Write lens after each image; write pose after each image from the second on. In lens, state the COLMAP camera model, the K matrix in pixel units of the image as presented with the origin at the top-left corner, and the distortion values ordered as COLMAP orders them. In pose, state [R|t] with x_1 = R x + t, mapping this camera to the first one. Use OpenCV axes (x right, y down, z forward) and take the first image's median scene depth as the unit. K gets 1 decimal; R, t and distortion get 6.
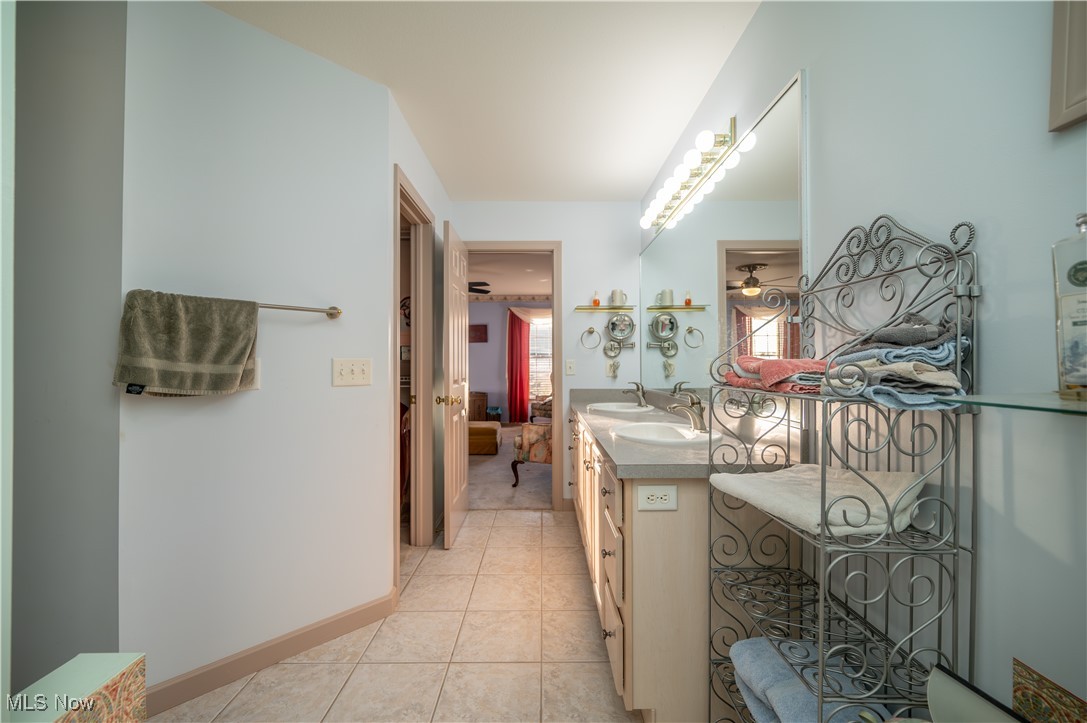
lens RADIAL K [[433.5, 0, 543.6], [0, 433.5, 357.8], [0, 0, 1]] dist [-0.000401, -0.001130]
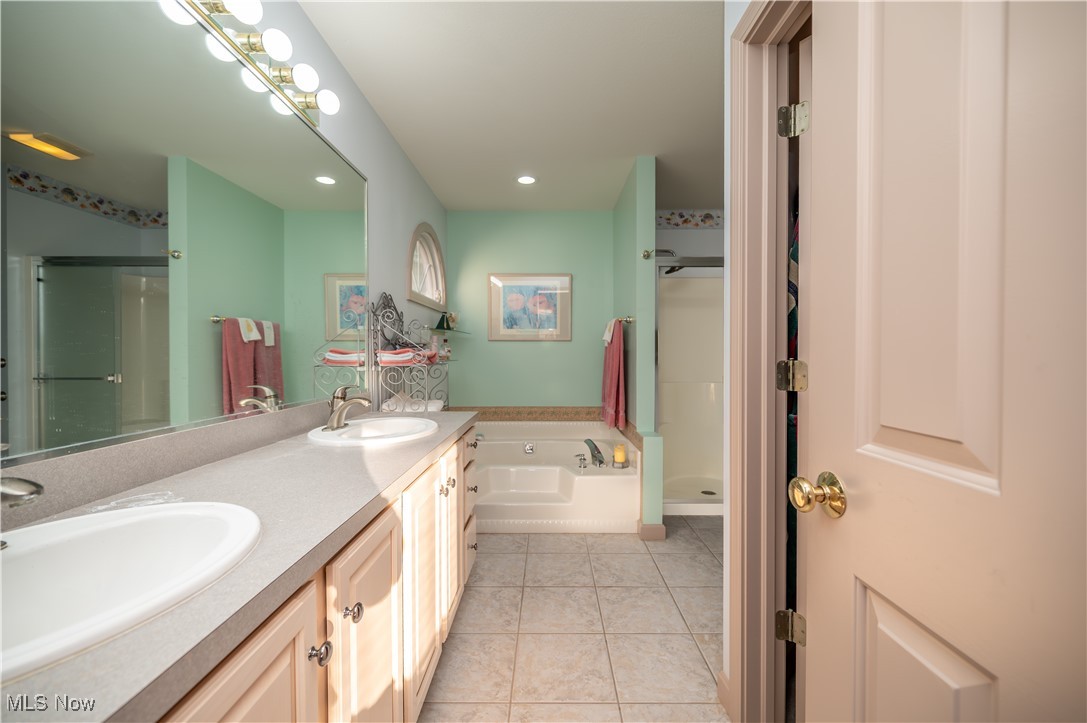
lens RADIAL K [[433.5, 0, 544.5], [0, 433.5, 358.8], [0, 0, 1]] dist [-0.000401, -0.001130]
pose [[-0.999882, -0.009818, 0.011803, -0.073164], [-0.009641, 0.999842, 0.014960, 0.017321], [-0.011948, 0.014844, -0.999818, 1.981980]]
